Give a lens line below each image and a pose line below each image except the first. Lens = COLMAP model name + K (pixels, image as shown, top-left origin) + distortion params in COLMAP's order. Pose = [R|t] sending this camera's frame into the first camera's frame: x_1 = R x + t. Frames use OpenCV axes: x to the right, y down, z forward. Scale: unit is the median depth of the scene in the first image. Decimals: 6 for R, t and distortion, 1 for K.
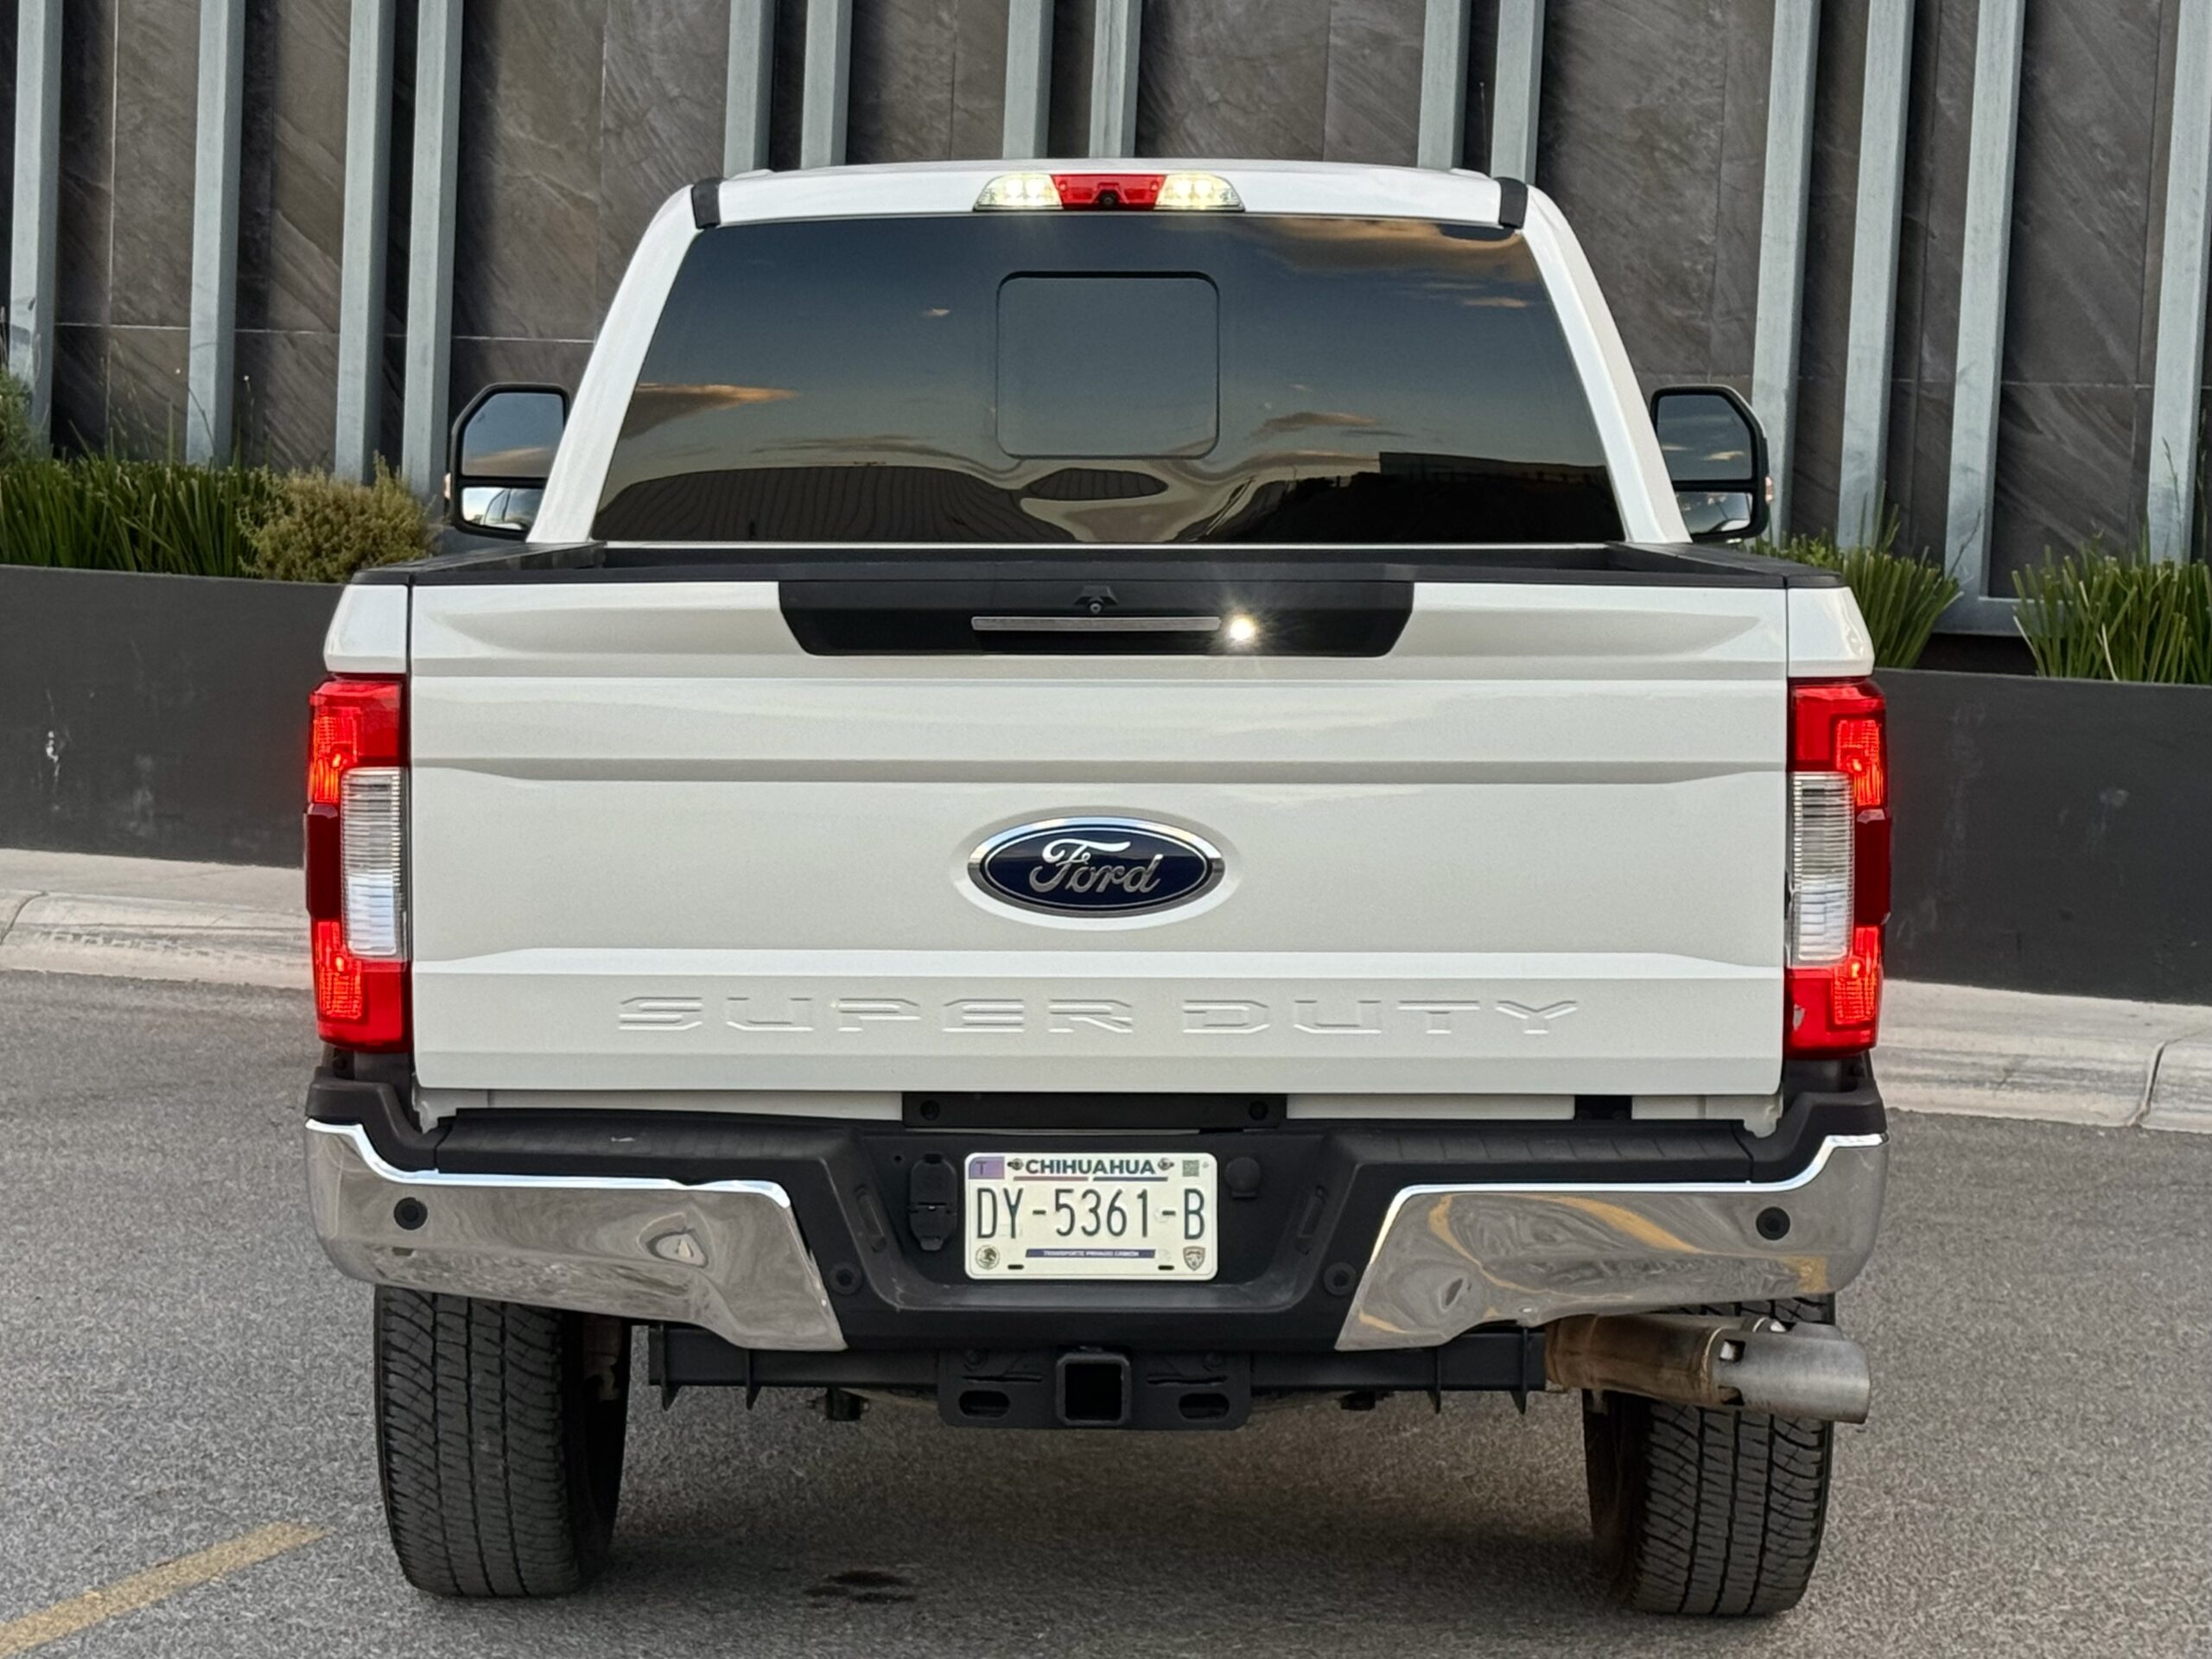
lens RADIAL K [[4757.2, 0, 1074.3], [0, 4757.2, 841.2], [0, 0, 1]] dist [0.124537, 0.000000]
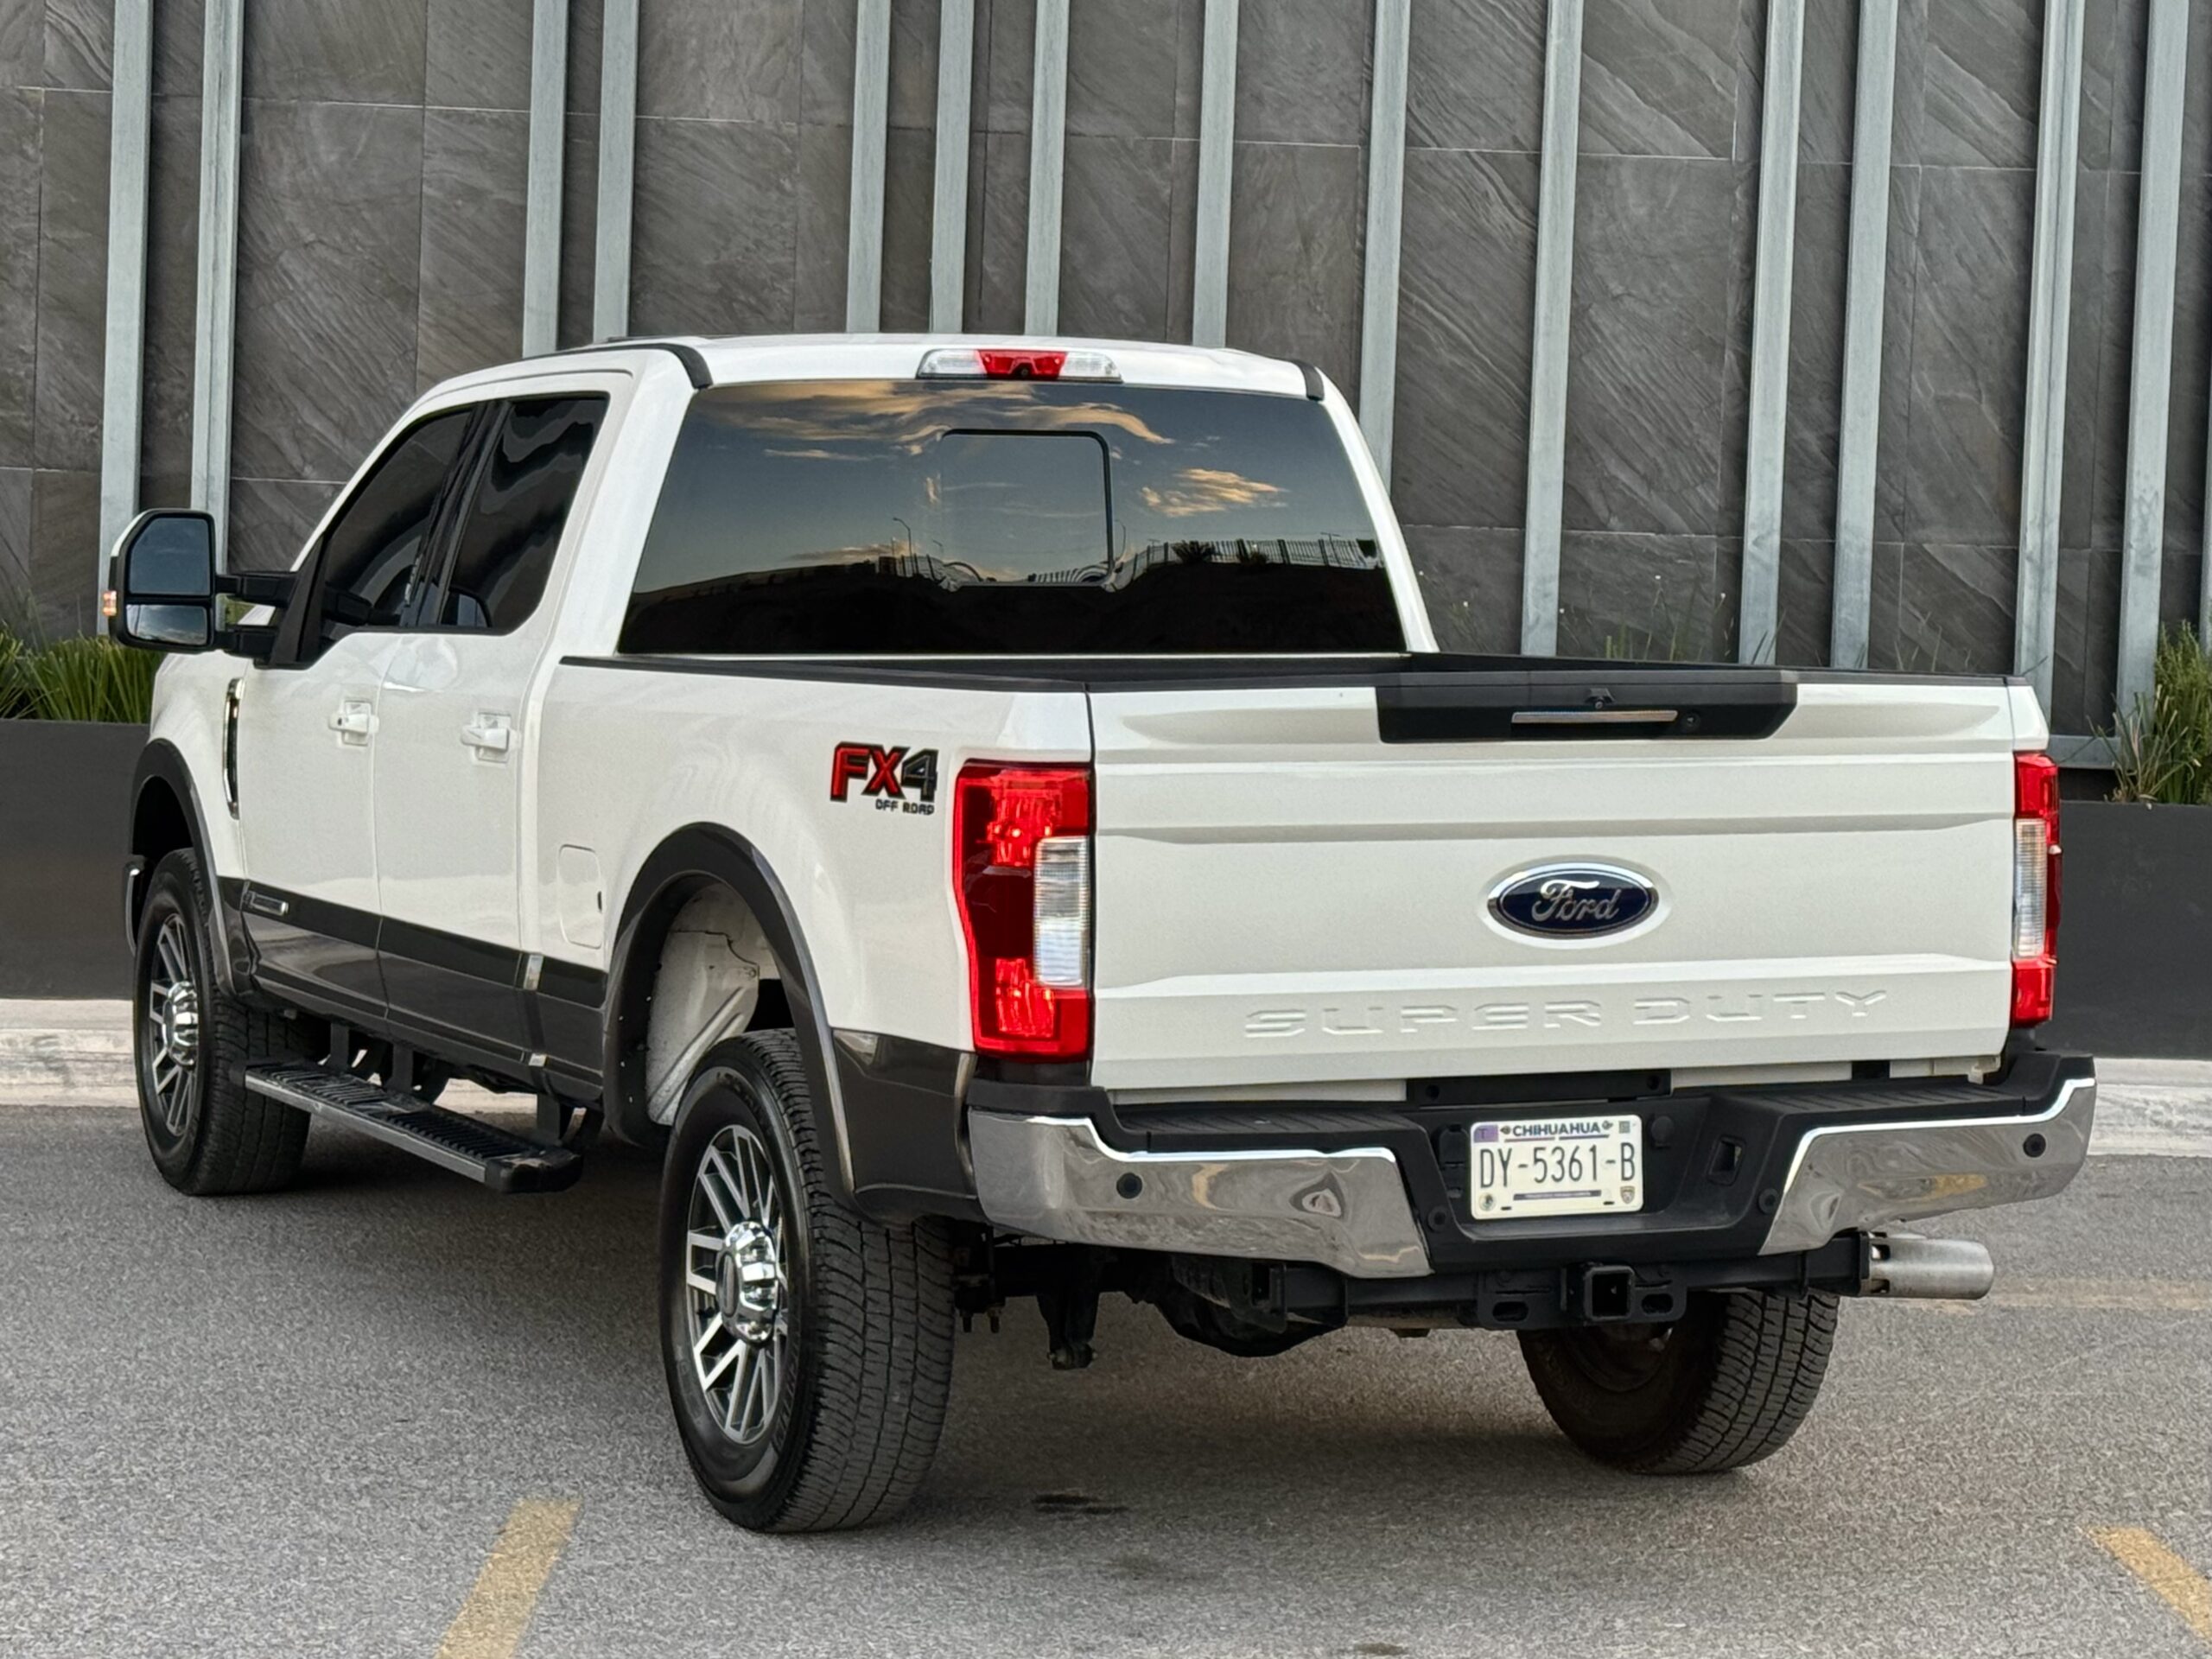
lens RADIAL K [[4757.2, 0, 1083.2], [0, 4757.2, 877.4], [0, 0, 1]] dist [0.124537, 0.000000]
pose [[0.916051, -0.023300, 0.400384, -0.640503], [0.028595, 0.999565, -0.007254, 0.004583], [-0.400041, 0.018094, 0.916319, -0.155667]]
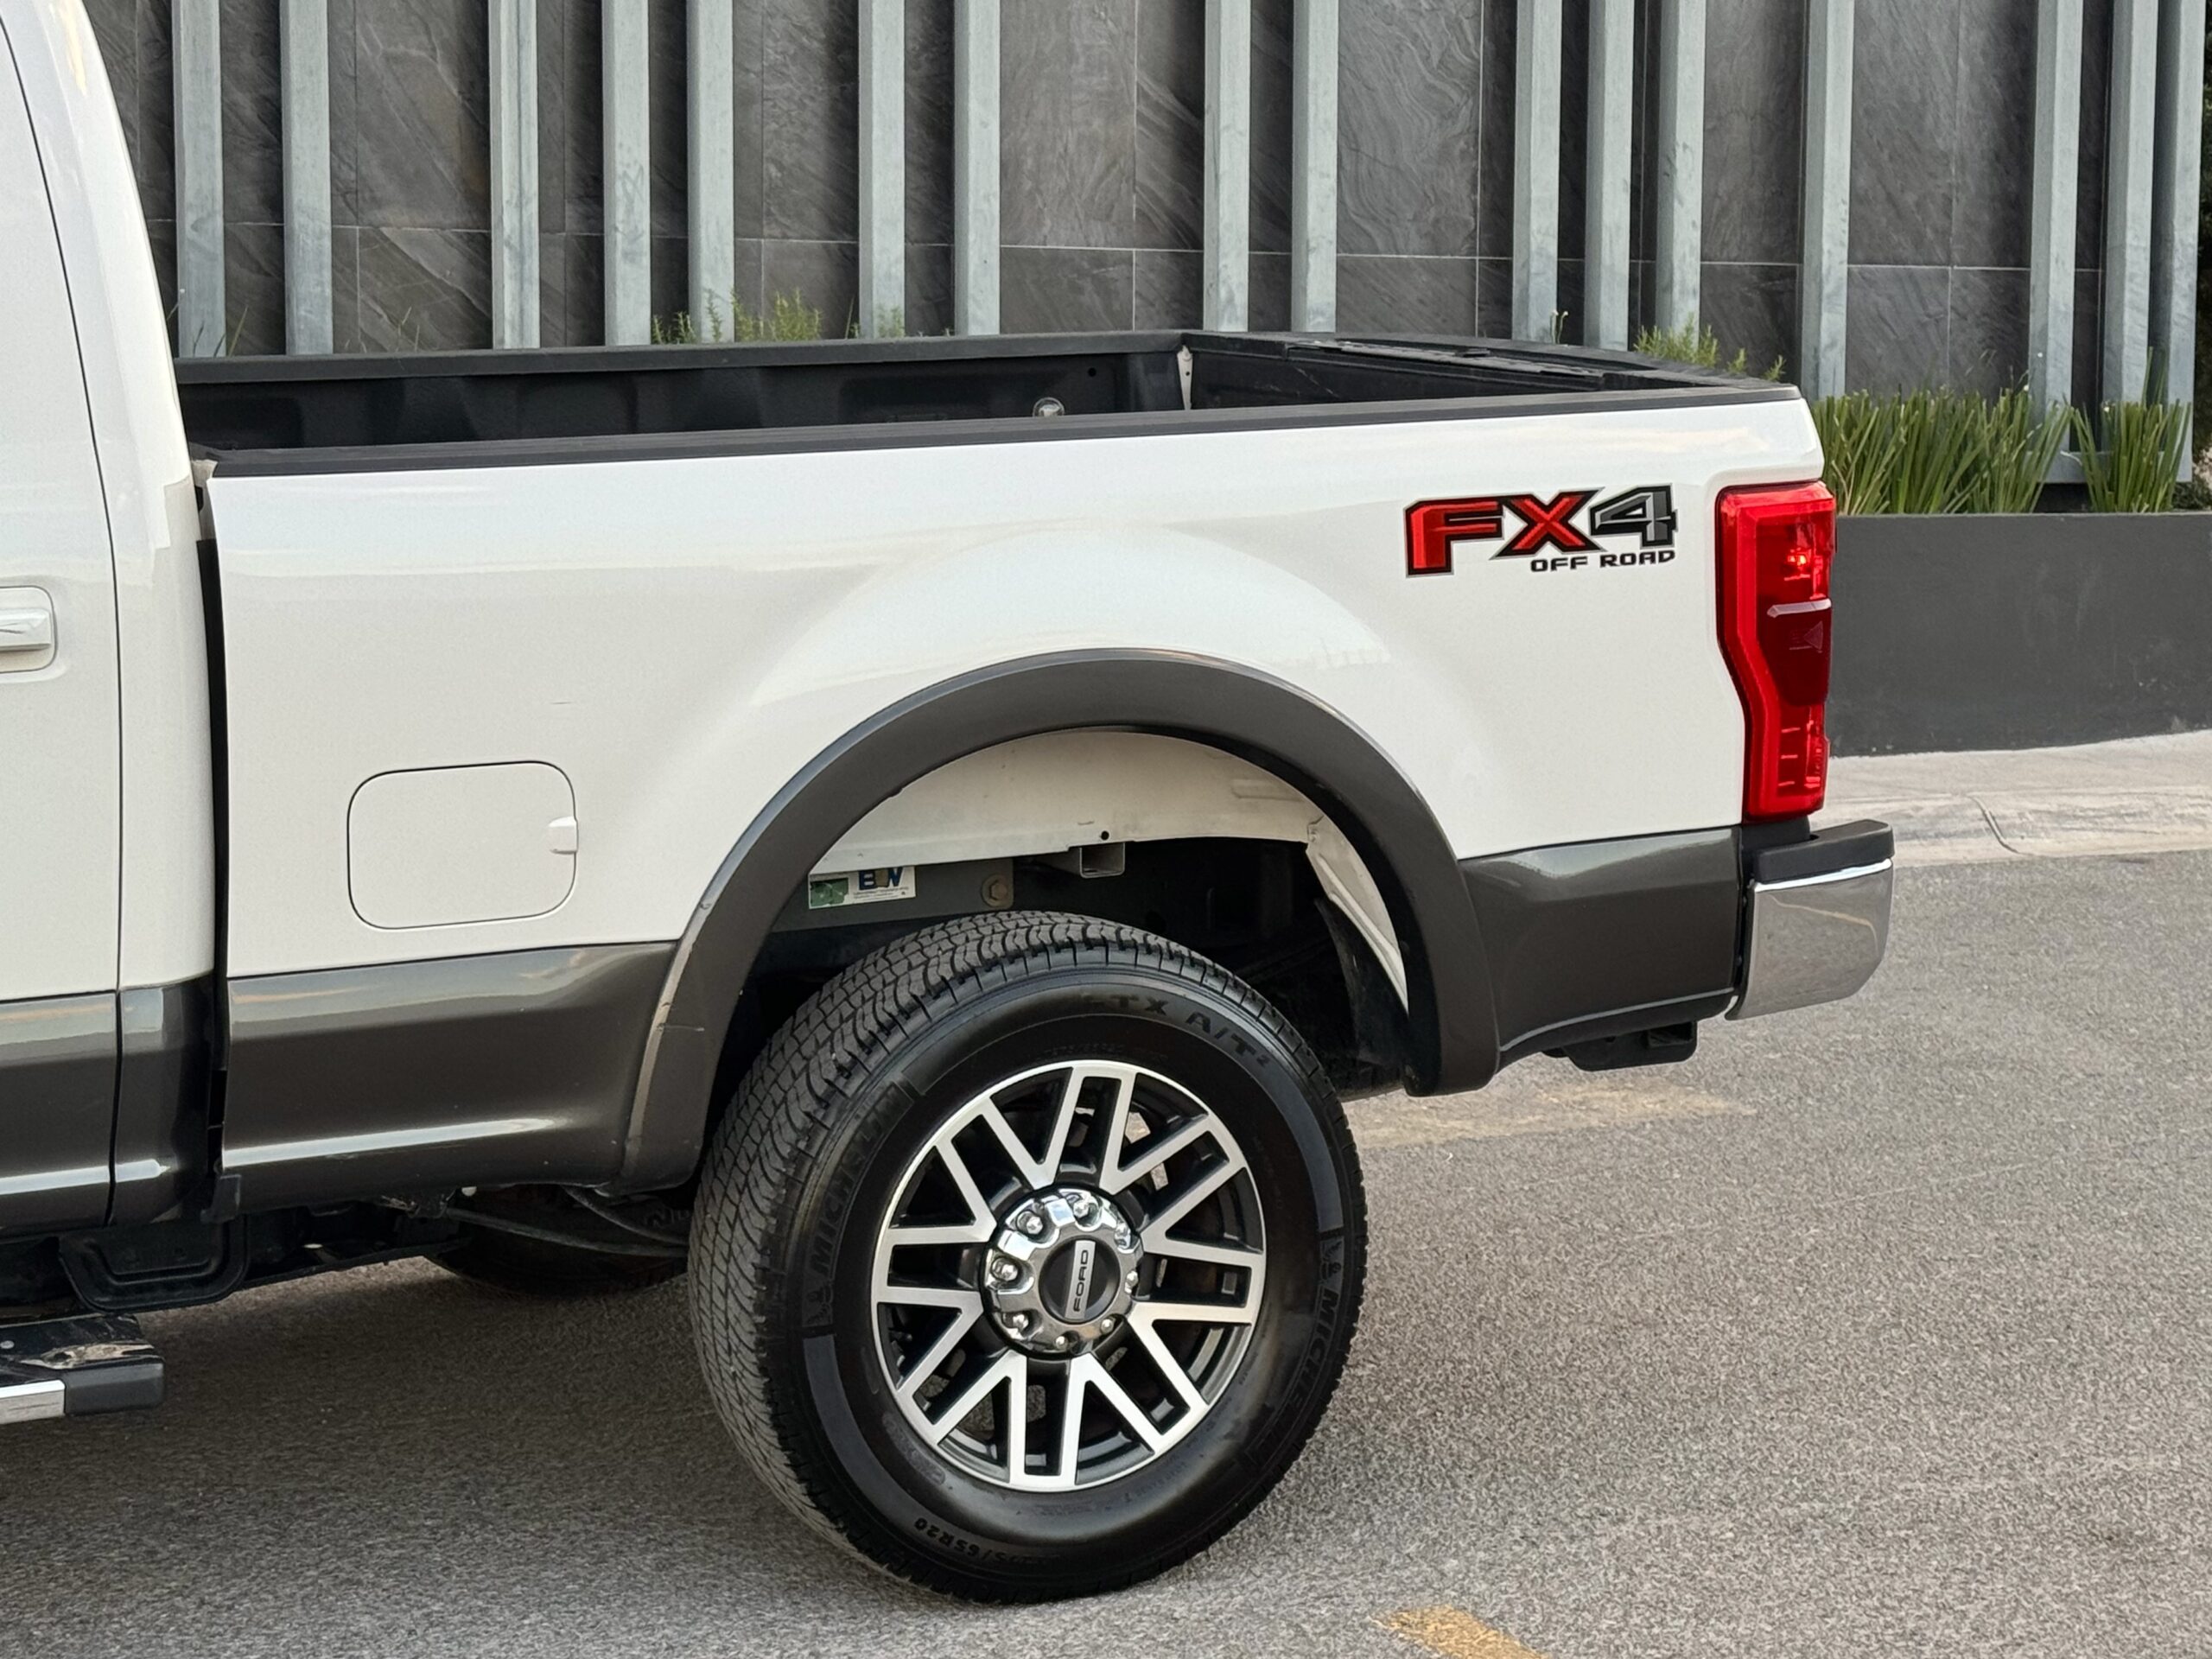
lens RADIAL K [[4329.5, 0, 1073.5], [0, 4329.5, 884.2], [0, 0, 1]] dist [0.119699, 0.000000]
pose [[0.659201, -0.117692, 0.742699, -0.503105], [0.070104, 0.992993, 0.095132, -0.052935], [-0.748692, -0.010645, 0.662833, 0.492711]]
